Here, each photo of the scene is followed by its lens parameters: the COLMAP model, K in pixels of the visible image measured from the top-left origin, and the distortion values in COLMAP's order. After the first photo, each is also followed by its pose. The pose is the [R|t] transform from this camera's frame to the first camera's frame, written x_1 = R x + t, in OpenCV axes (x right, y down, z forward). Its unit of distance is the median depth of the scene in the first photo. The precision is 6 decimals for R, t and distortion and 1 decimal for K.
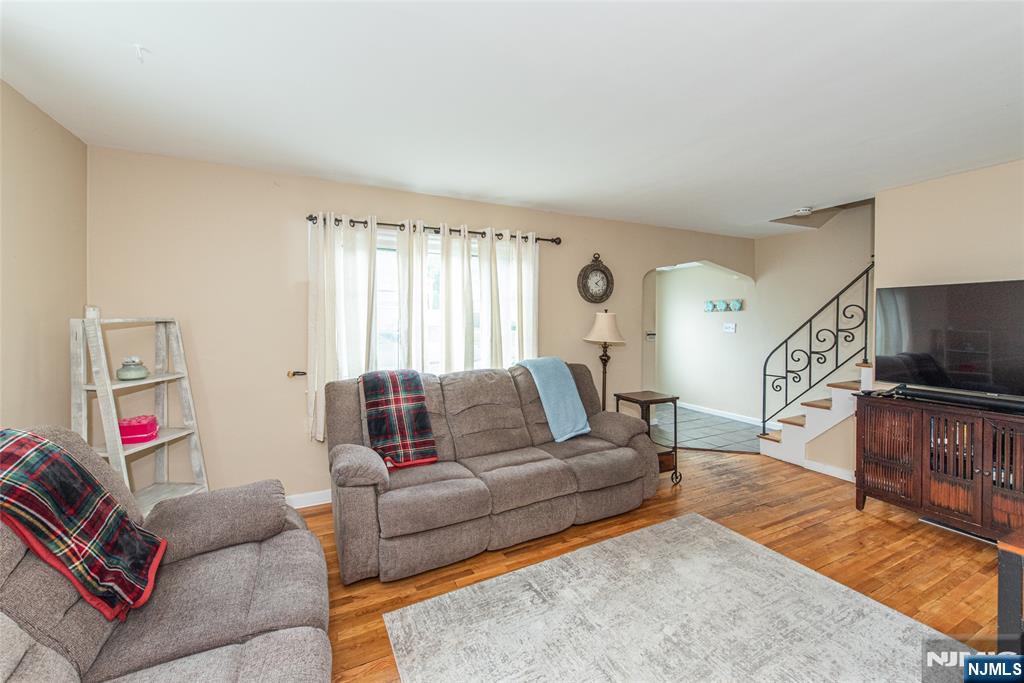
lens RADIAL K [[416.0, 0, 510.8], [0, 416.0, 324.5], [0, 0, 1]] dist [0.000454, -0.000332]
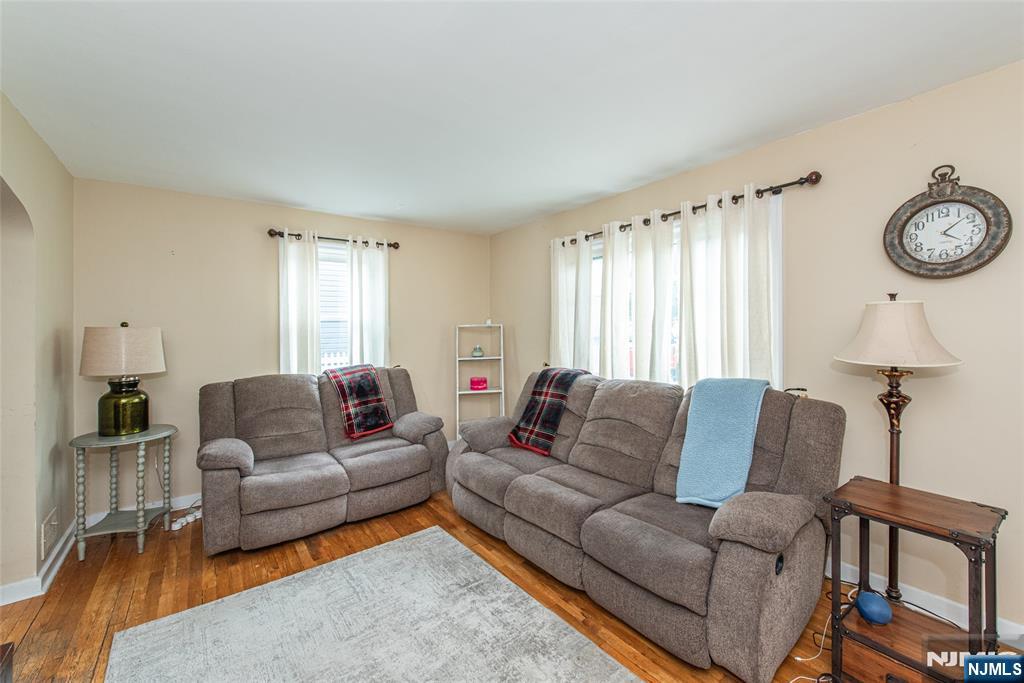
lens RADIAL K [[416.0, 0, 510.8], [0, 416.0, 324.5], [0, 0, 1]] dist [0.000454, -0.000332]
pose [[0.168565, -0.013074, -0.985604, 0.818857], [-0.004559, 0.999891, -0.014043, 0.008464], [0.985680, 0.006861, 0.168487, 0.692517]]
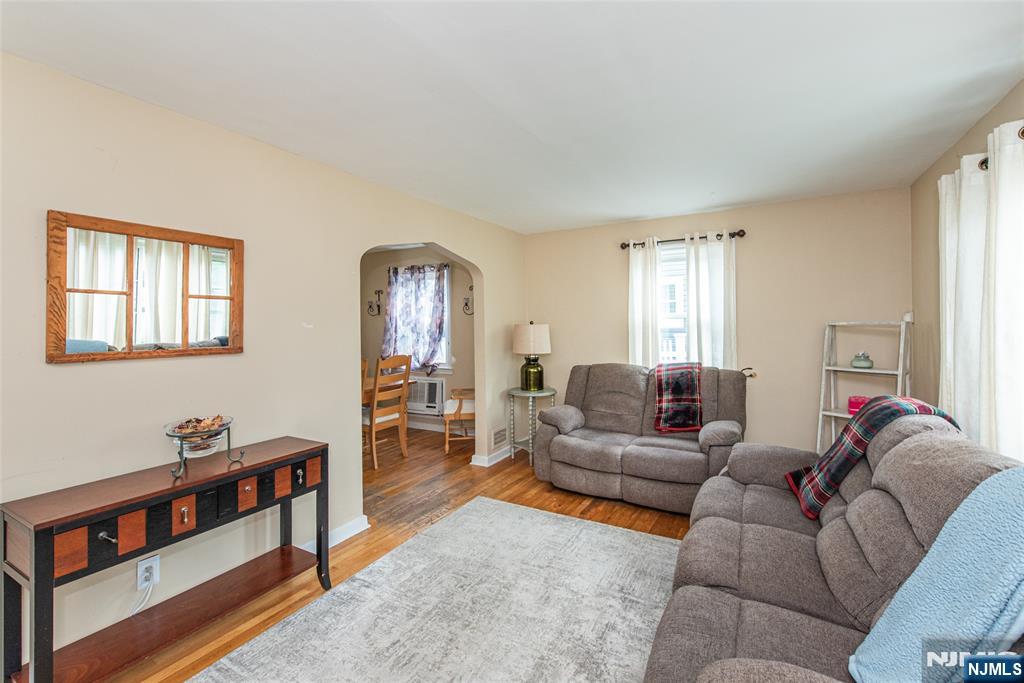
lens RADIAL K [[424.1, 0, 516.3], [0, 424.1, 318.1], [0, 0, 1]] dist [0.000596, -0.000057]
pose [[-0.833477, -0.001222, -0.552553, 0.636357], [-0.004448, 0.999980, 0.004499, -0.024773], [0.552536, 0.006207, -0.833466, 1.272670]]
